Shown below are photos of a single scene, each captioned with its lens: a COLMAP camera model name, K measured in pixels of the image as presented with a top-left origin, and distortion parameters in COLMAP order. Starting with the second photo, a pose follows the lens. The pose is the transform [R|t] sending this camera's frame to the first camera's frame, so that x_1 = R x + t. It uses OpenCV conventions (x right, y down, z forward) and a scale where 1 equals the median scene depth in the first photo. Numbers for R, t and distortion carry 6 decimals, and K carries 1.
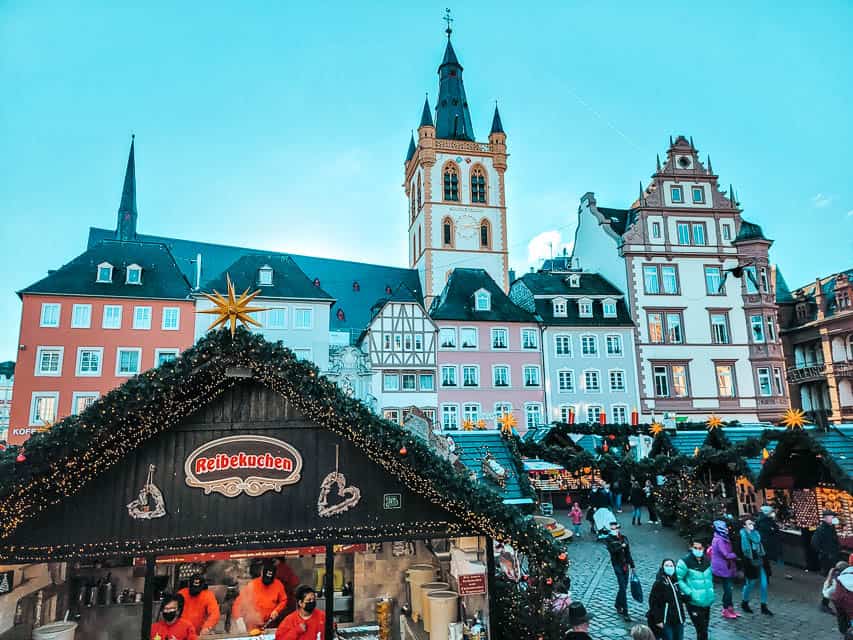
lens RADIAL K [[592.5, 0, 445.1], [0, 592.5, 326.3], [0, 0, 1]] dist [0.047171, -0.004207]
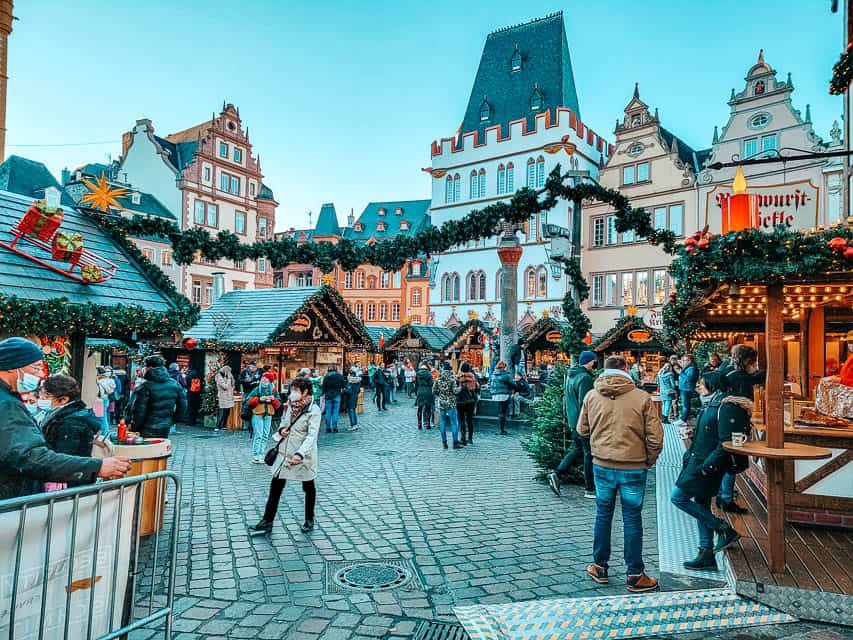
lens RADIAL K [[592.5, 0, 424.7], [0, 592.5, 326.4], [0, 0, 1]] dist [0.047171, -0.004207]
pose [[0.622009, 0.065696, 0.780249, -0.331113], [-0.184977, 0.980598, 0.064897, -0.011073], [-0.760847, -0.184695, 0.622093, -0.209197]]
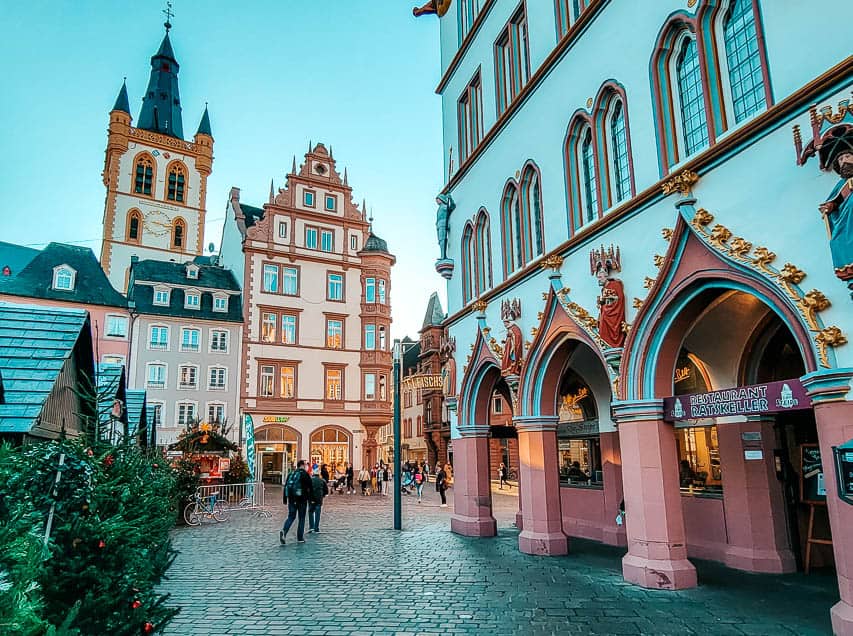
lens RADIAL K [[532.8, 0, 415.1], [0, 532.8, 363.1], [0, 0, 1]] dist [-0.002769, -0.001490]
pose [[0.948072, 0.064333, 0.311482, 0.298747], [-0.069565, 0.997561, 0.005702, 0.038063], [-0.310355, -0.027074, 0.950235, 0.087561]]
